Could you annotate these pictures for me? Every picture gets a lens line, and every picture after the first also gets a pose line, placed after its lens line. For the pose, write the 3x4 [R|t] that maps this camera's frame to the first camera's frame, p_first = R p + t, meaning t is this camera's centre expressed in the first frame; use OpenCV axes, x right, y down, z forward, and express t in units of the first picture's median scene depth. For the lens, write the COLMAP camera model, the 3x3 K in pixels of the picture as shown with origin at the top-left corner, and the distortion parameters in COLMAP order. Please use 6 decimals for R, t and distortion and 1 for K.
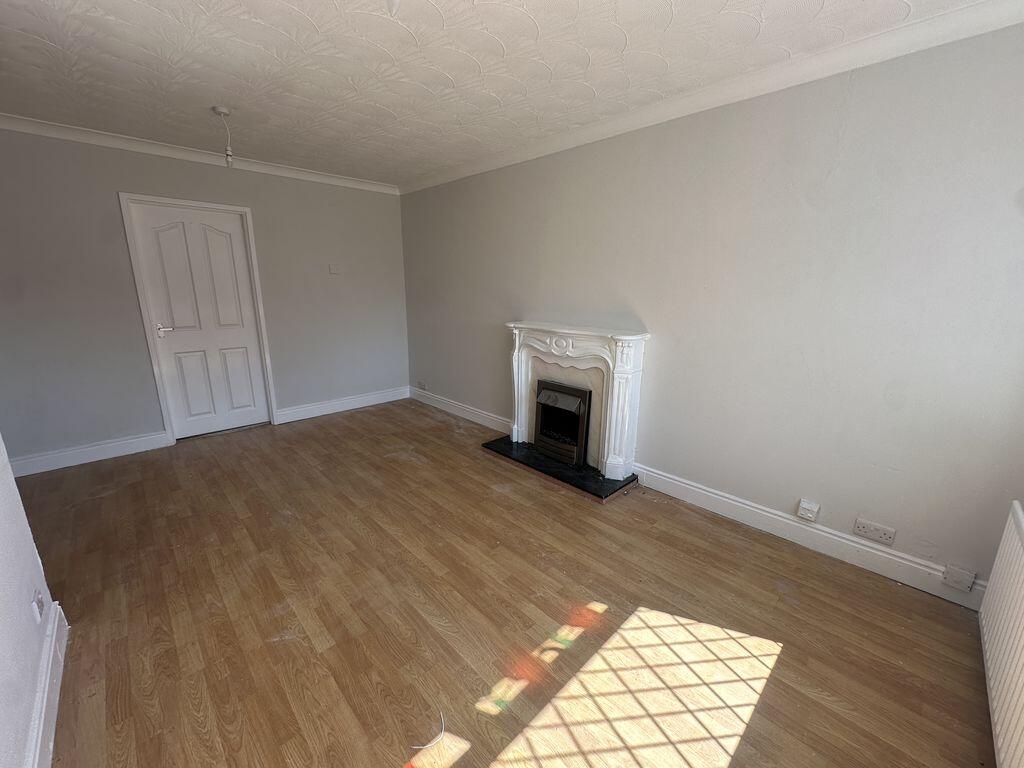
lens RADIAL K [[409.2, 0, 515.0], [0, 409.2, 382.6], [0, 0, 1]] dist [-0.004417, 0.001028]
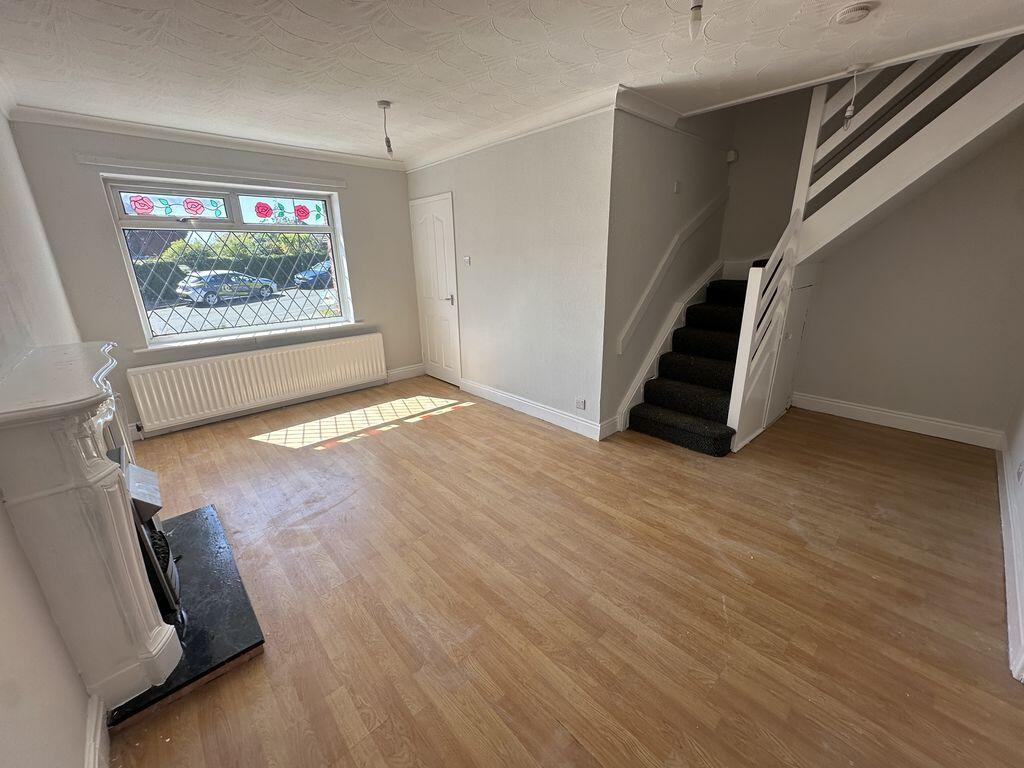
lens RADIAL K [[409.2, 0, 512.3], [0, 409.2, 383.3], [0, 0, 1]] dist [-0.004417, 0.001028]
pose [[-0.999310, -0.003846, 0.036950, -0.536687], [0.015578, 0.859585, 0.510756, -0.452858], [-0.033726, 0.510979, -0.858931, 1.803152]]
